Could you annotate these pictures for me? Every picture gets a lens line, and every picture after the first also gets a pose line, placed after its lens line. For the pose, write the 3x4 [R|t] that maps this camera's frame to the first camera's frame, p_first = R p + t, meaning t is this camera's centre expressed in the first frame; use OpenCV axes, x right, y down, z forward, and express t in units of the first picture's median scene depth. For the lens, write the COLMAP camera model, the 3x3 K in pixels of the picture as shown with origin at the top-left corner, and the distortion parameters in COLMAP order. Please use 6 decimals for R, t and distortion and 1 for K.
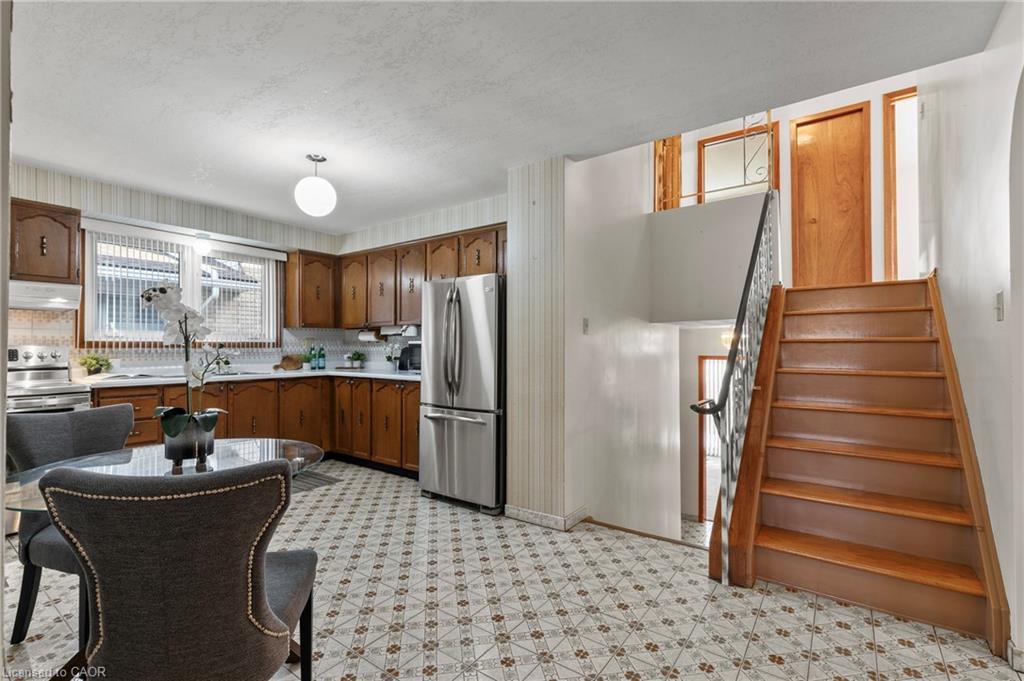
lens RADIAL K [[458.5, 0, 493.4], [0, 458.5, 341.7], [0, 0, 1]] dist [-0.000671, -0.000213]
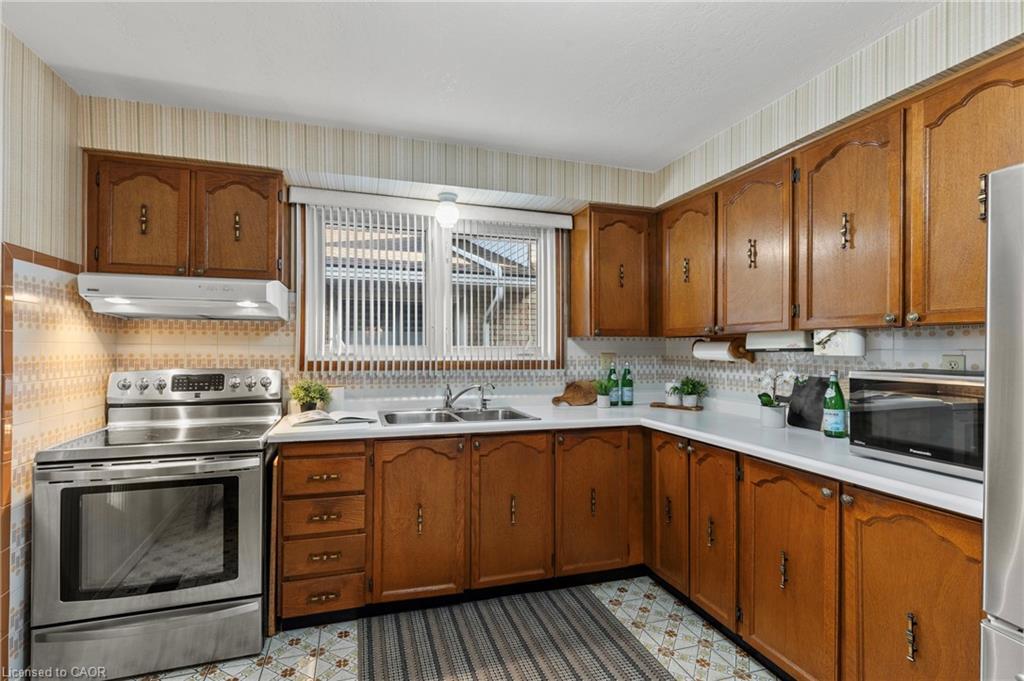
lens RADIAL K [[458.5, 0, 493.4], [0, 458.5, 341.7], [0, 0, 1]] dist [-0.000671, -0.000213]
pose [[0.805717, -0.003624, -0.592289, -0.174670], [0.000252, 0.999983, -0.005776, -0.020998], [0.592300, 0.004505, 0.805705, 0.449847]]
